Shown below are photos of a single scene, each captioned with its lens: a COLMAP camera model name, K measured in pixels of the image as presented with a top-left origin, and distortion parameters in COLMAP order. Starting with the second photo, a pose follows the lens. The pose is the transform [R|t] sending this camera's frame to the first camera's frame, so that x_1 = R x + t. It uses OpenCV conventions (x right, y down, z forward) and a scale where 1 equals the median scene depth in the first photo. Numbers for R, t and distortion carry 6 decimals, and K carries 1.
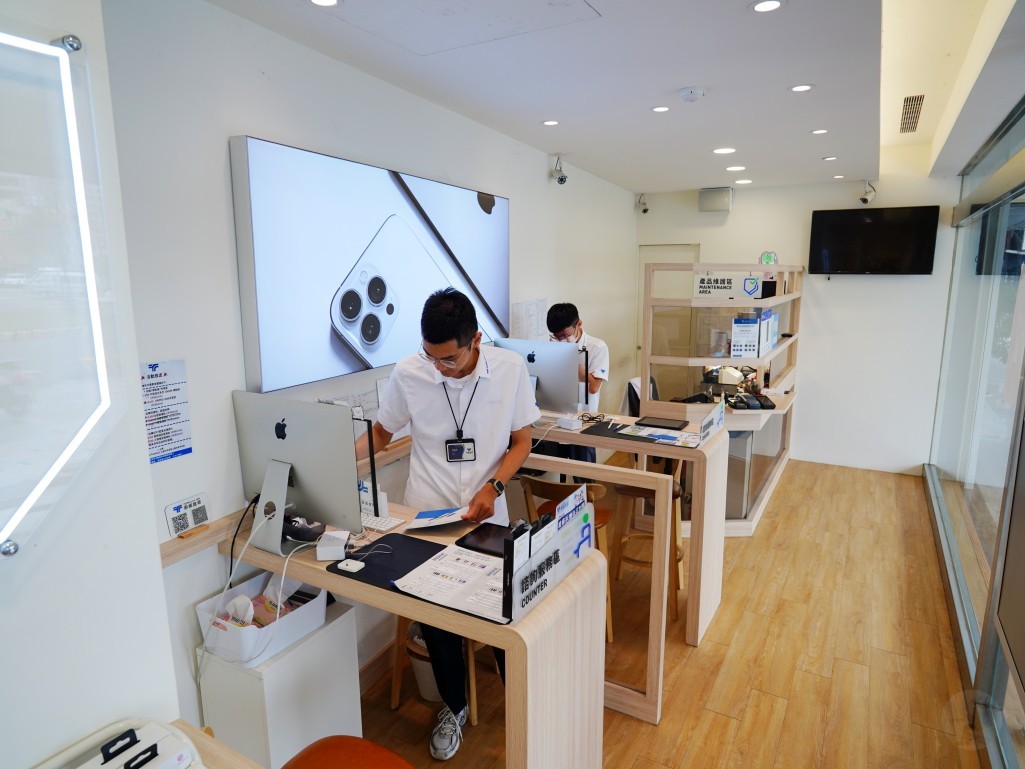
lens RADIAL K [[622.5, 0, 512.5], [0, 622.5, 384.5], [0, 0, 1]] dist [0.003027, 0.000699]
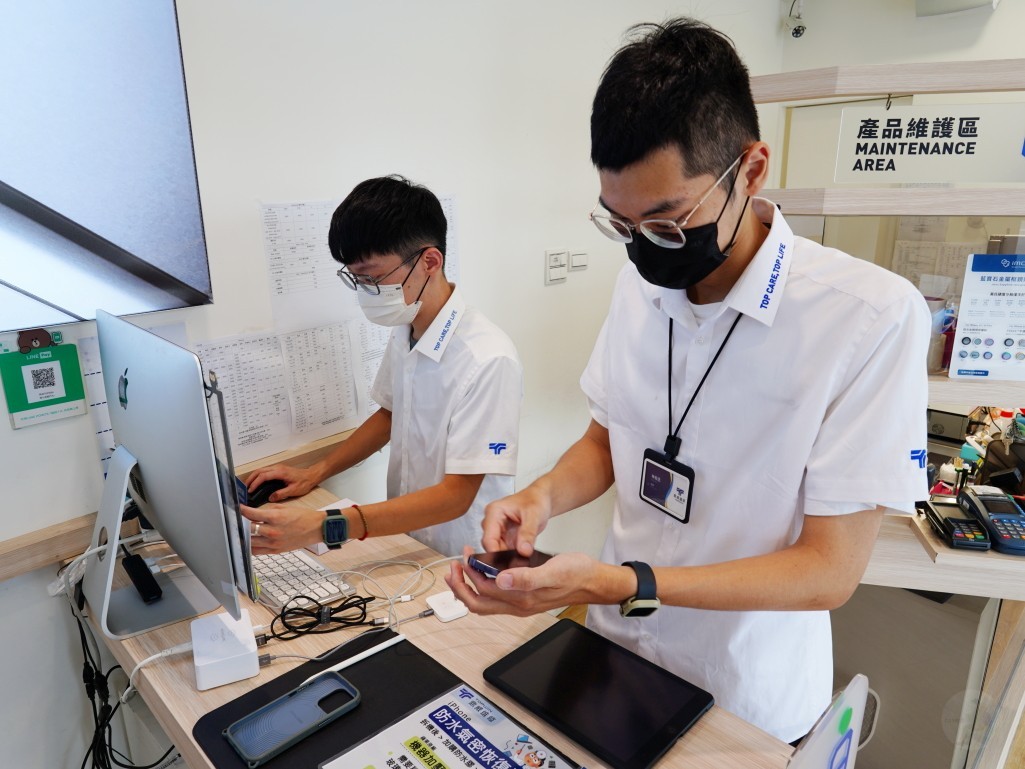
lens RADIAL K [[677.4, 0, 512.5], [0, 677.4, 384.5], [0, 0, 1]] dist [0.001279, 0.000549]
pose [[0.968305, 0.058391, -0.242848, 0.239127], [-0.034636, 0.994287, 0.100966, -0.073509], [0.247356, -0.089355, 0.964796, 0.667161]]
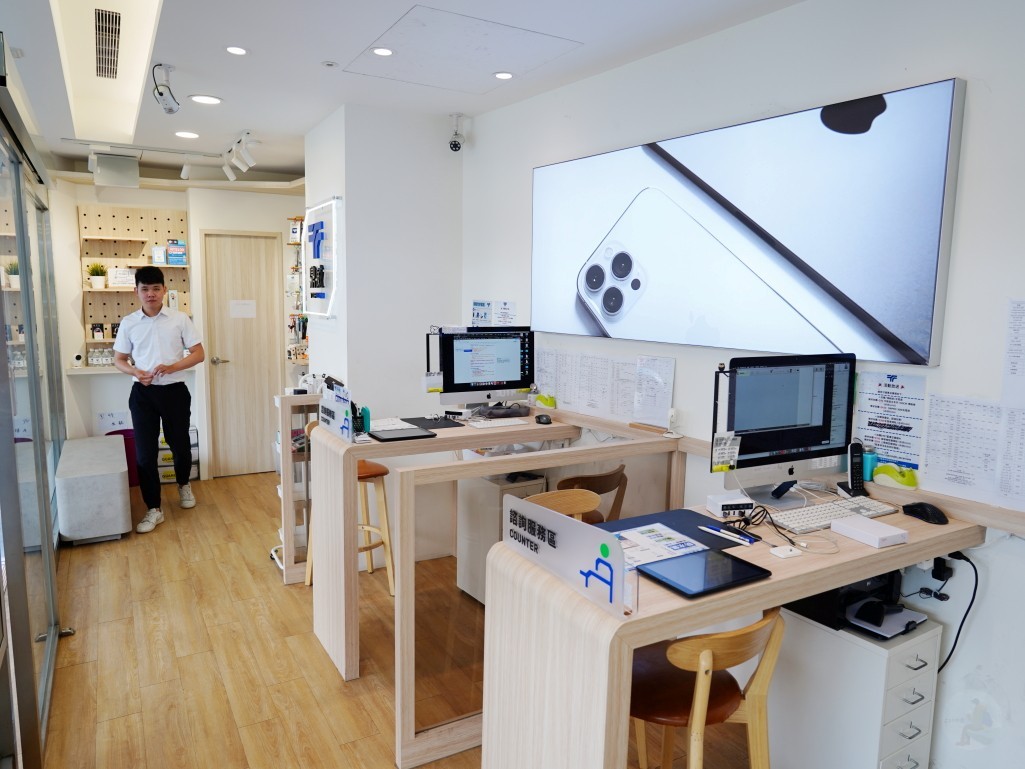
lens RADIAL K [[708.6, 0, 512.5], [0, 708.6, 384.5], [0, 0, 1]] dist [-0.009705, -0.002488]
pose [[-0.495037, 0.097389, -0.863397, 0.619449], [-0.177481, 0.961412, 0.210206, -0.117513], [0.850552, 0.257296, -0.458650, 0.961775]]
